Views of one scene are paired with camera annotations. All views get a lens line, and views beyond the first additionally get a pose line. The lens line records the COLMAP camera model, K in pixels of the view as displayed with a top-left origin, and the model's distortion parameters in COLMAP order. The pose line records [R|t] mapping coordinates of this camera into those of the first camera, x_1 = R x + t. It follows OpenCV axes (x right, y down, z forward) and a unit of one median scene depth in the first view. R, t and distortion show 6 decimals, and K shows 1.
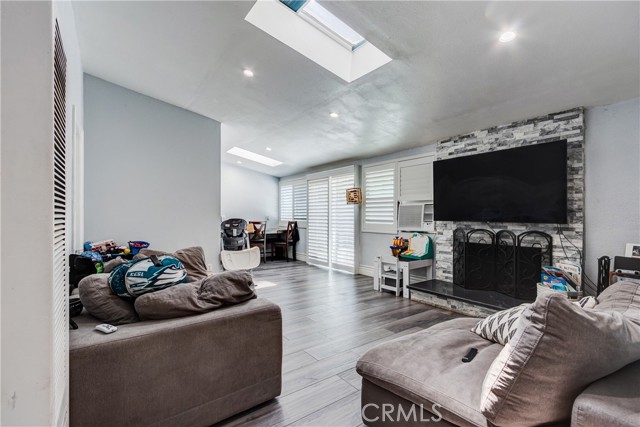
lens RADIAL K [[292.4, 0, 319.6], [0, 292.4, 217.2], [0, 0, 1]] dist [0.003809, 0.000060]
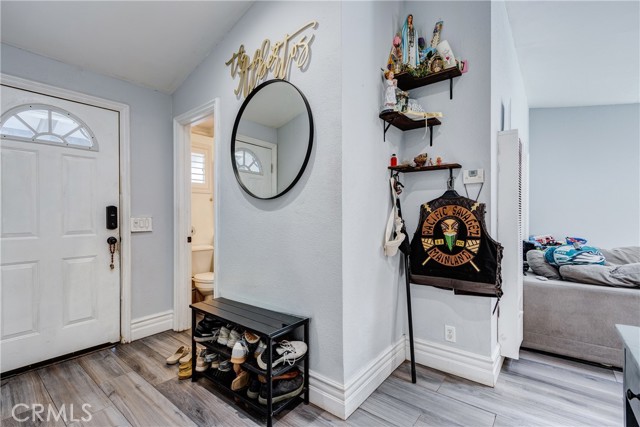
lens RADIAL K [[292.4, 0, 311.3], [0, 292.4, 215.8], [0, 0, 1]] dist [0.003809, 0.000060]
pose [[0.252760, 0.000043, -0.967529, 0.425399], [-0.000035, 1.000000, 0.000035, -0.006499], [0.967529, 0.000025, 0.252760, -0.535544]]
